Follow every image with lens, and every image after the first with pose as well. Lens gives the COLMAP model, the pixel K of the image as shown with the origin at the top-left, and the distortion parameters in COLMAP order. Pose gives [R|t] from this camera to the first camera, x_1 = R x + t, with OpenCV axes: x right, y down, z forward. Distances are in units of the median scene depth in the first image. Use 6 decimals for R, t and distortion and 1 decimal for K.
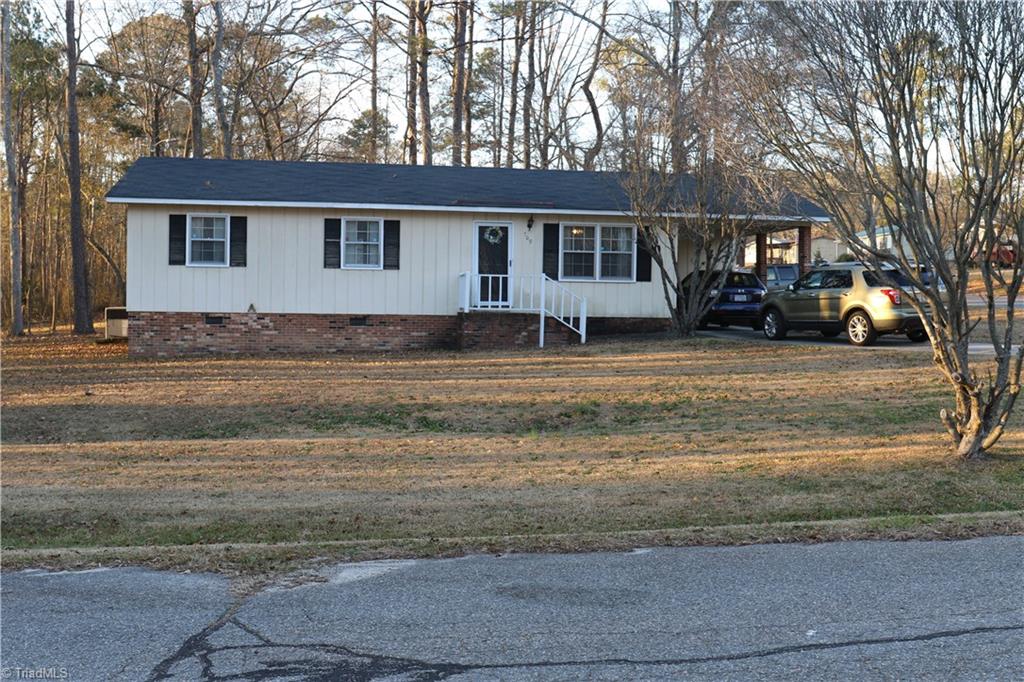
lens RADIAL K [[1118.3, 0, 516.9], [0, 1118.3, 341.5], [0, 0, 1]] dist [-0.122375, 0.120072]
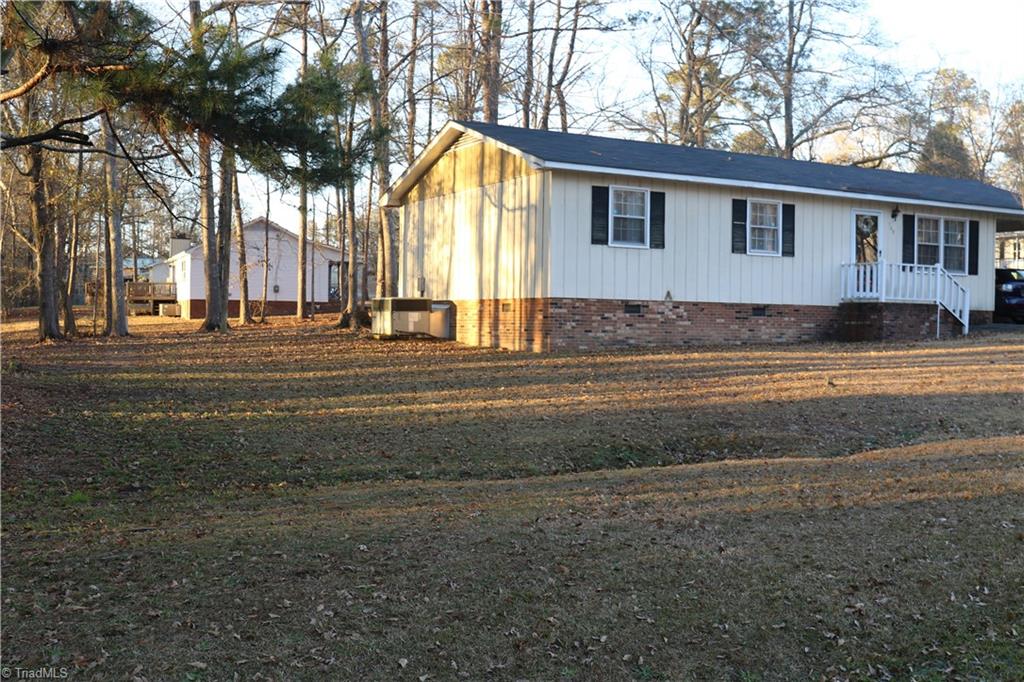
lens RADIAL K [[1118.3, 0, 516.9], [0, 1118.3, 341.5], [0, 0, 1]] dist [-0.122375, 0.120072]
pose [[0.948226, -0.005683, 0.317545, -0.635152], [0.010137, 0.999872, -0.012375, 0.016441], [-0.317434, 0.014953, 0.948162, 0.192023]]
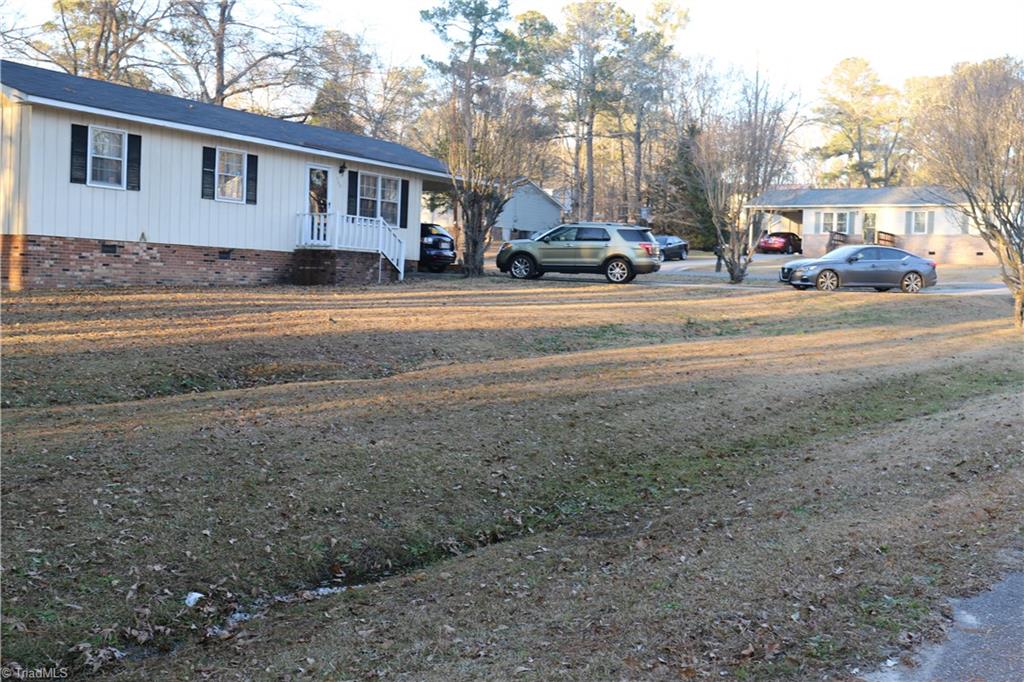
lens RADIAL K [[1118.3, 0, 516.9], [0, 1118.3, 341.5], [0, 0, 1]] dist [-0.122375, 0.120072]
pose [[0.639540, -0.027723, 0.768258, -0.738291], [-0.002447, 0.999271, 0.038096, 0.020432], [-0.768754, -0.026244, 0.639006, 0.182070]]
